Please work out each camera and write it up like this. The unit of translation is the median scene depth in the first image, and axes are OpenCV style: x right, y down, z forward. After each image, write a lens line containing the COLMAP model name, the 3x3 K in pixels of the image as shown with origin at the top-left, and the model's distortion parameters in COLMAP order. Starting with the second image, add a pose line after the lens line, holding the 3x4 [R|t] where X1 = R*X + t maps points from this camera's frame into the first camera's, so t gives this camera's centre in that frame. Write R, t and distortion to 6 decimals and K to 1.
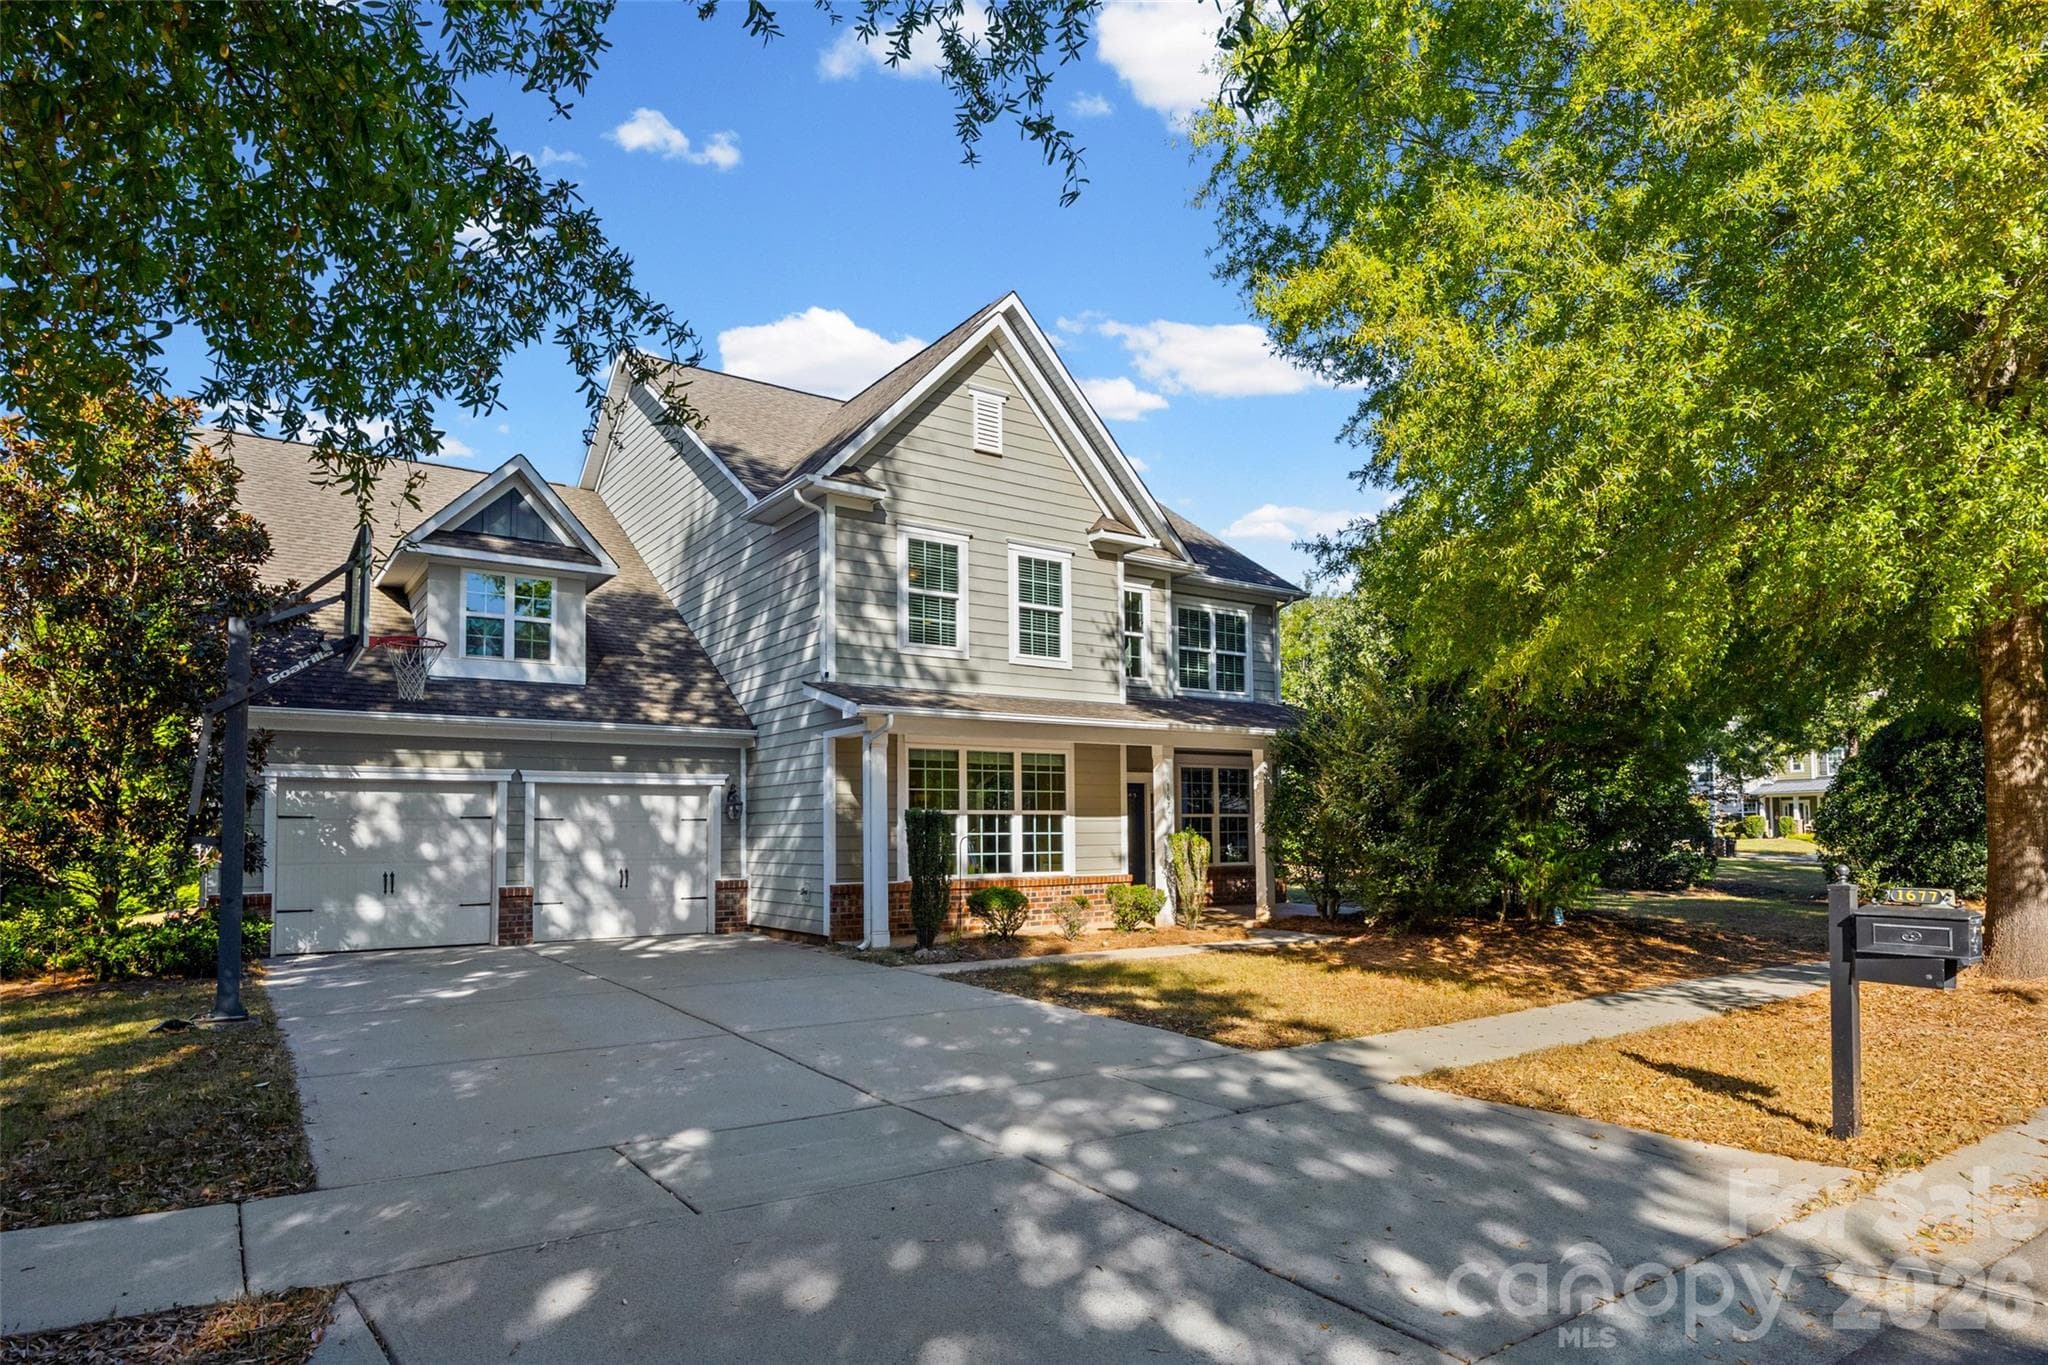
lens RADIAL K [[1721.5, 0, 1024.0], [0, 1721.5, 682.5], [0, 0, 1]] dist [-0.000874, -0.000014]
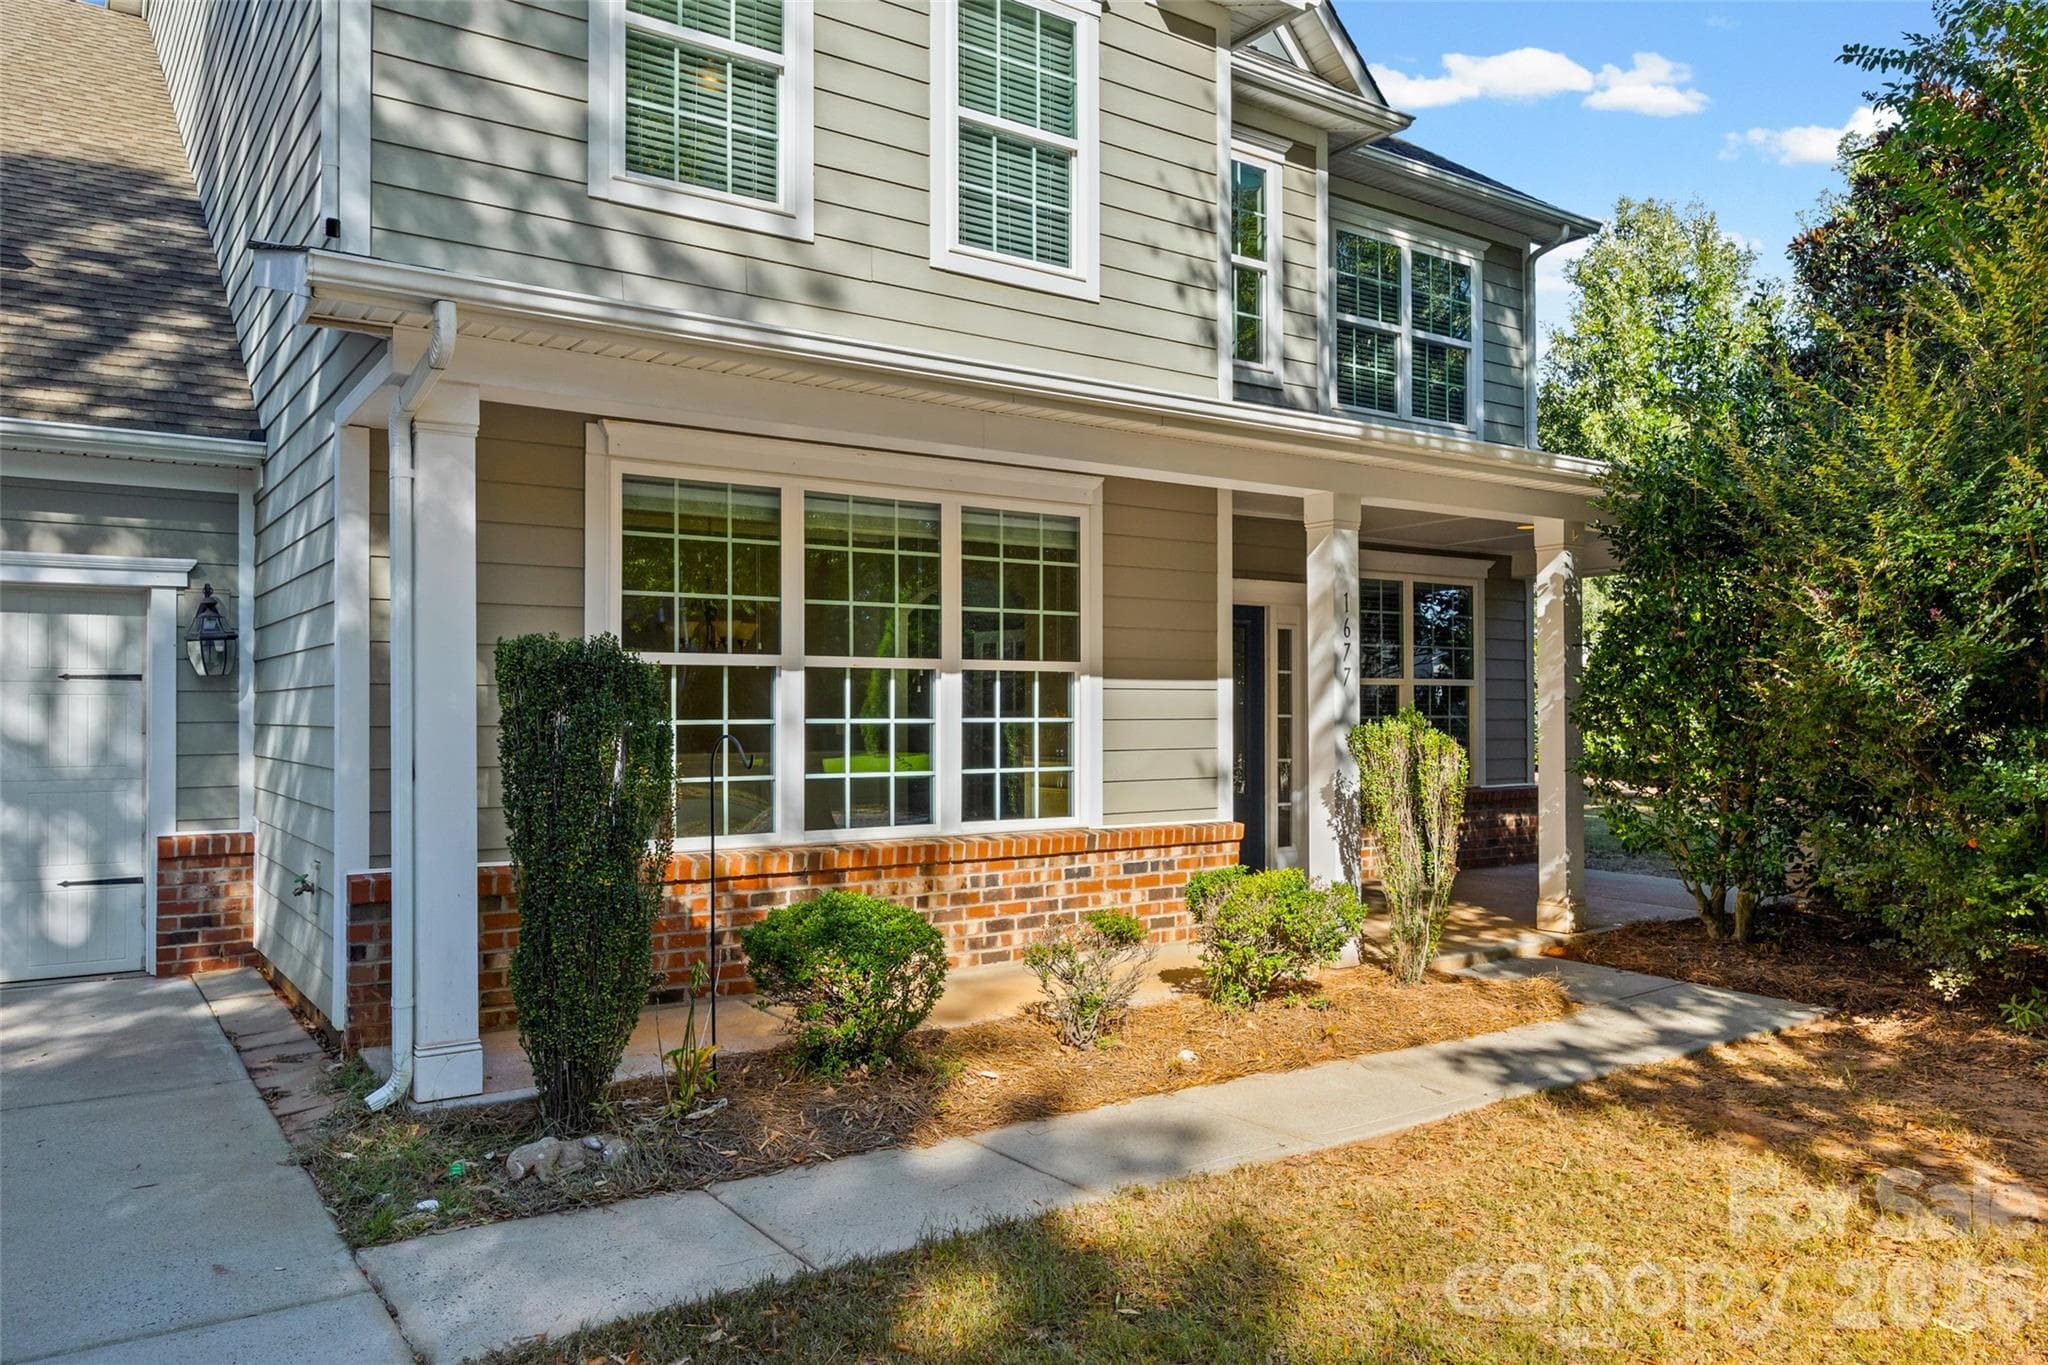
lens RADIAL K [[1721.5, 0, 1024.0], [0, 1721.5, 682.5], [0, 0, 1]] dist [-0.000874, -0.000014]
pose [[0.999622, 0.007826, -0.026356, 0.022147], [-0.005822, 0.997147, 0.075254, 0.050018], [0.026870, -0.075072, 0.996816, 0.614089]]
